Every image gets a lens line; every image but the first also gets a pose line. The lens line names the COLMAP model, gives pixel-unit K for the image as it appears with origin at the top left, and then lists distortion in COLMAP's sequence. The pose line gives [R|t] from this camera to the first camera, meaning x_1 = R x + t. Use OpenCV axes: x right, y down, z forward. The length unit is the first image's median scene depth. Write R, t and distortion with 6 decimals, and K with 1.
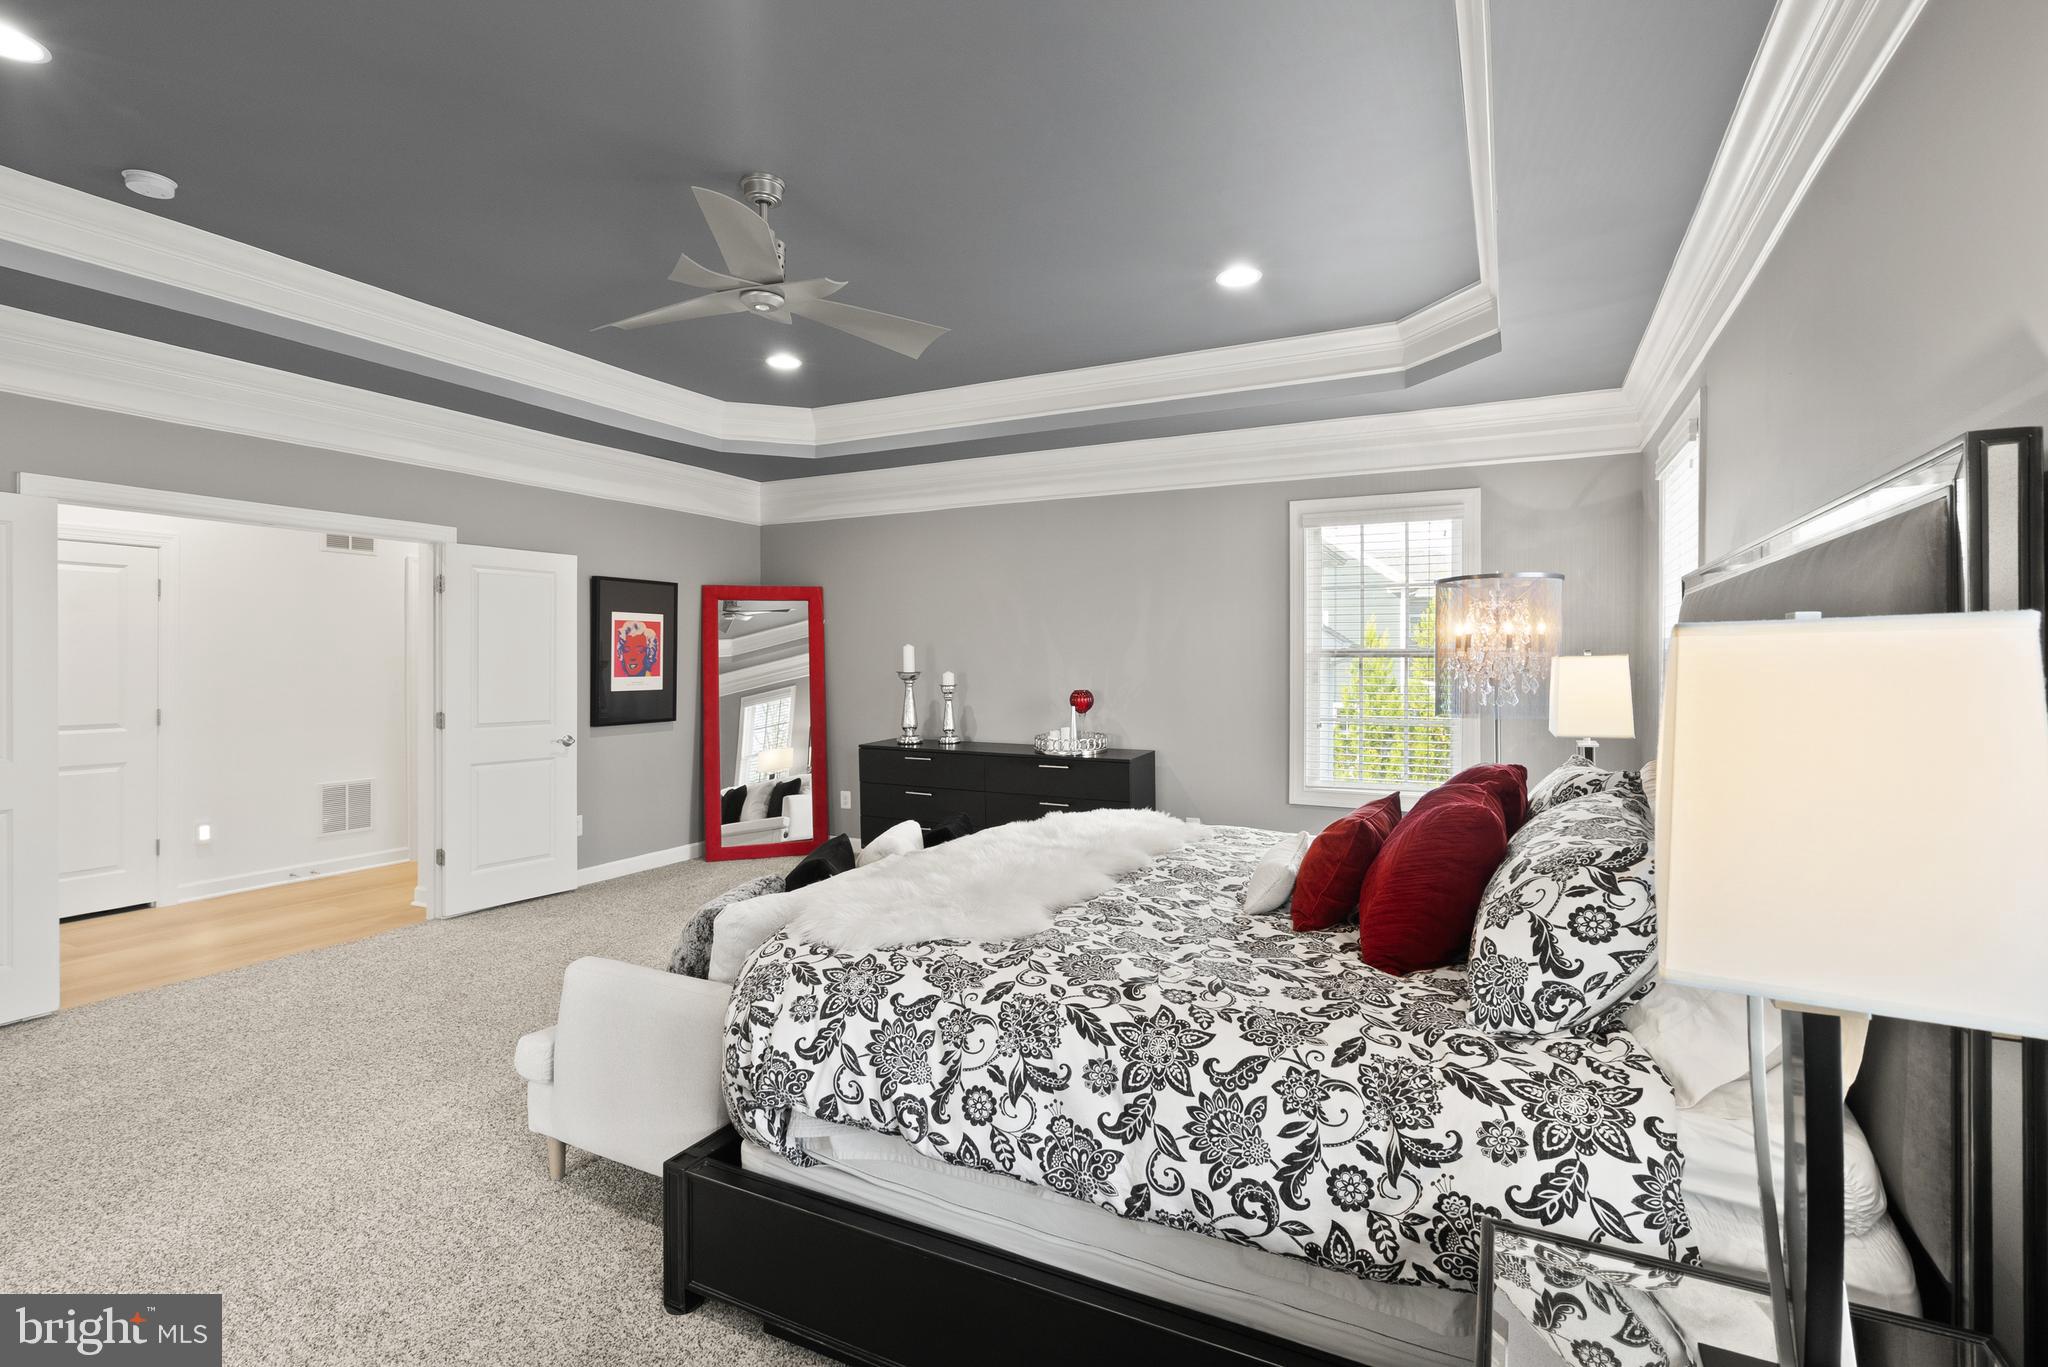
lens RADIAL K [[941.6, 0, 1032.2], [0, 941.6, 676.7], [0, 0, 1]] dist [0.000660, 0.001670]
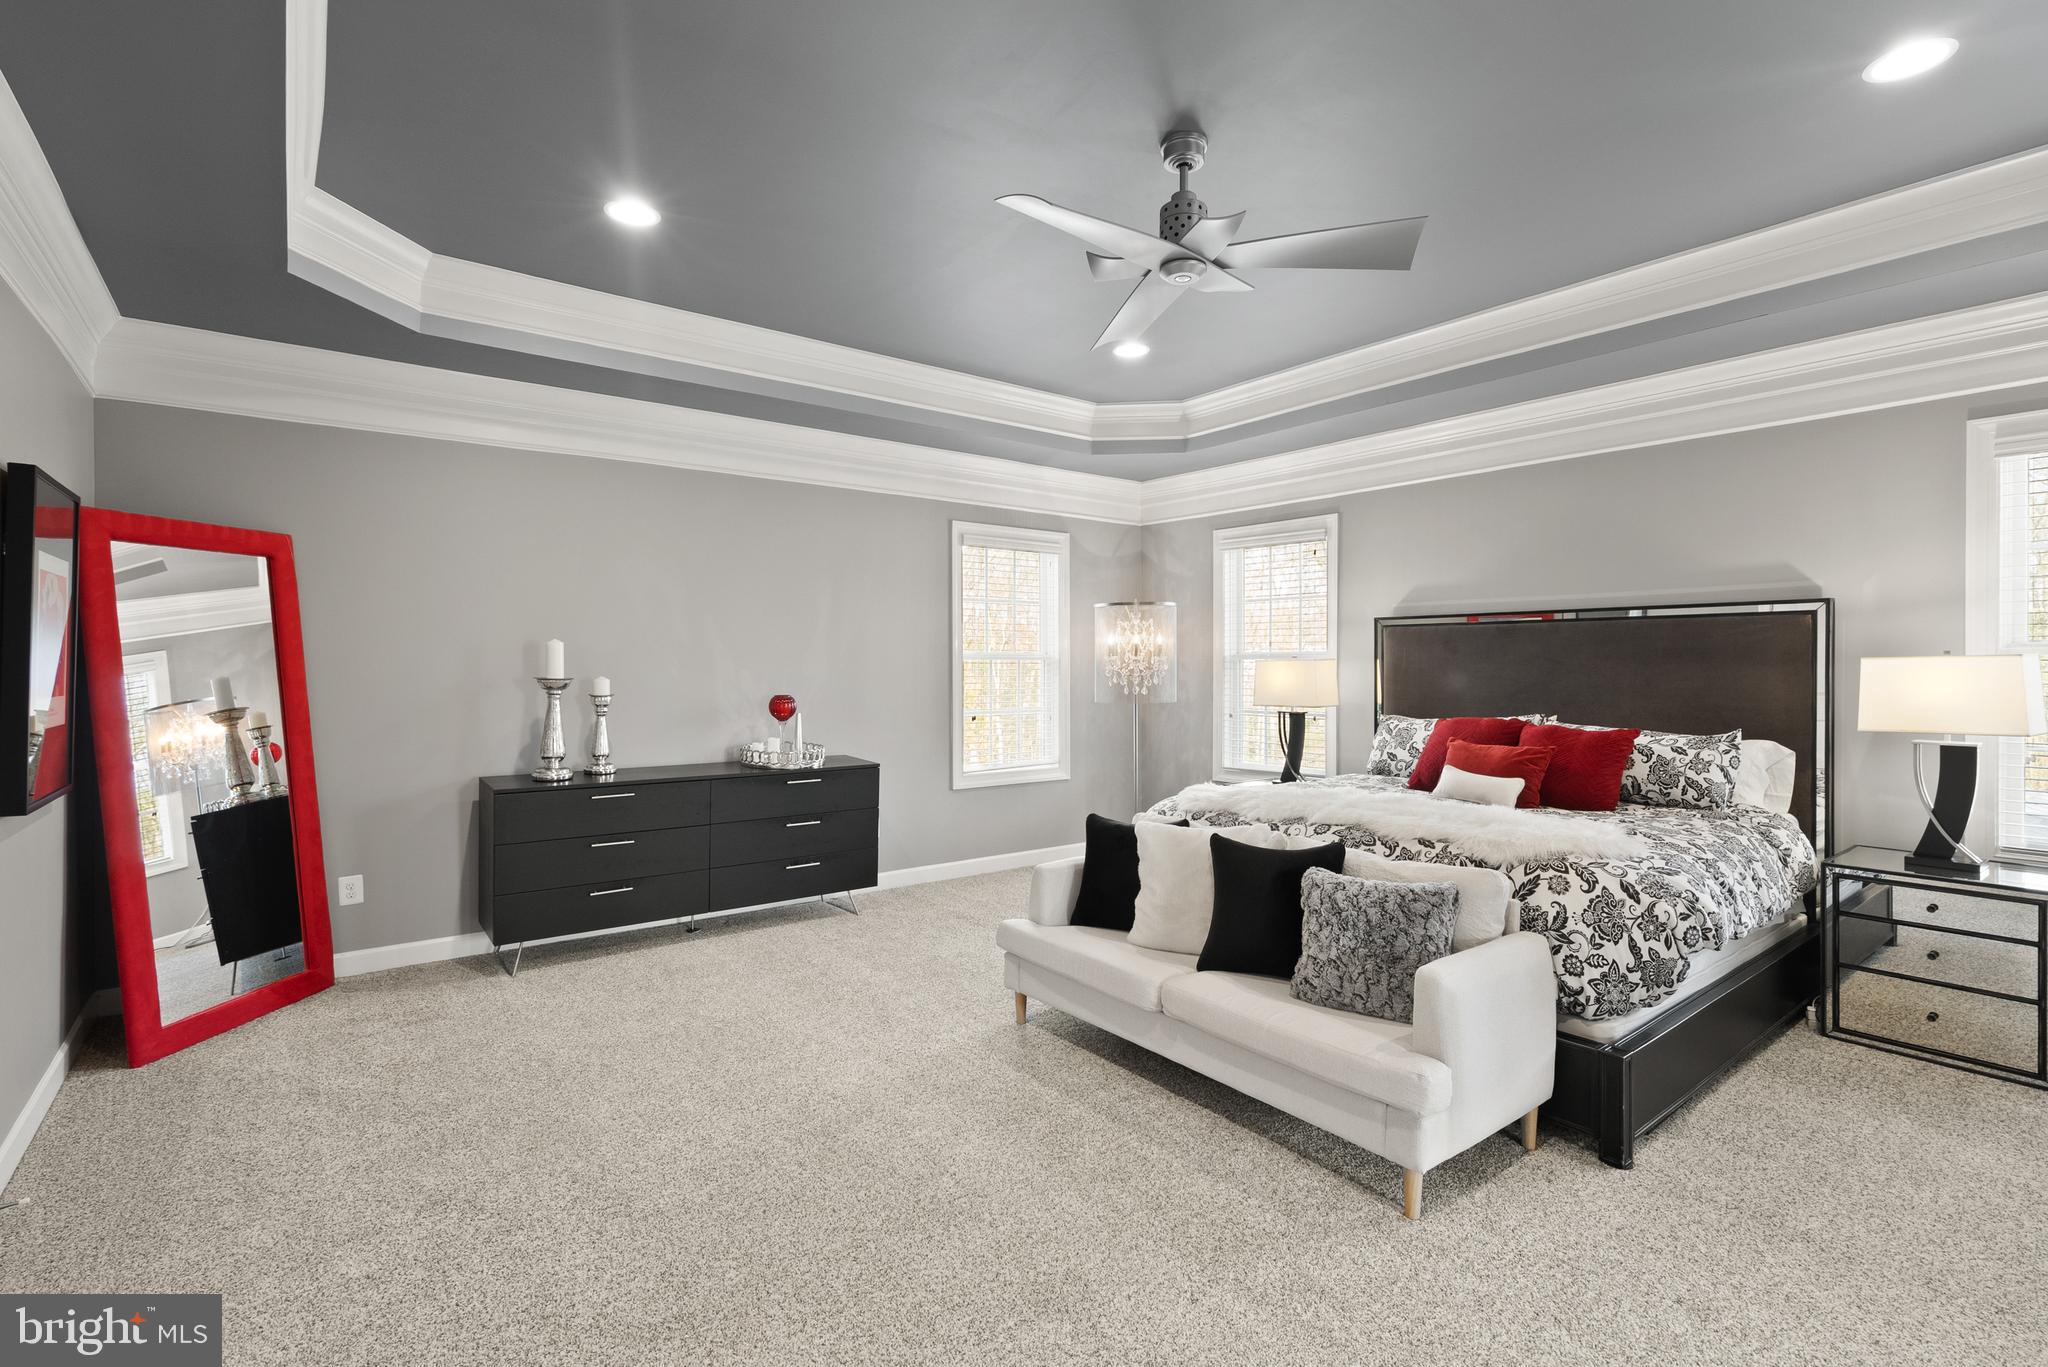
lens RADIAL K [[949.7, 0, 1004.2], [0, 949.7, 681.1], [0, 0, 1]] dist [-0.001772, 0.000678]
pose [[0.447485, -0.017702, 0.894116, -0.703335], [0.013368, 0.999825, 0.013104, -0.008772], [-0.894191, 0.006089, 0.447643, 0.437886]]
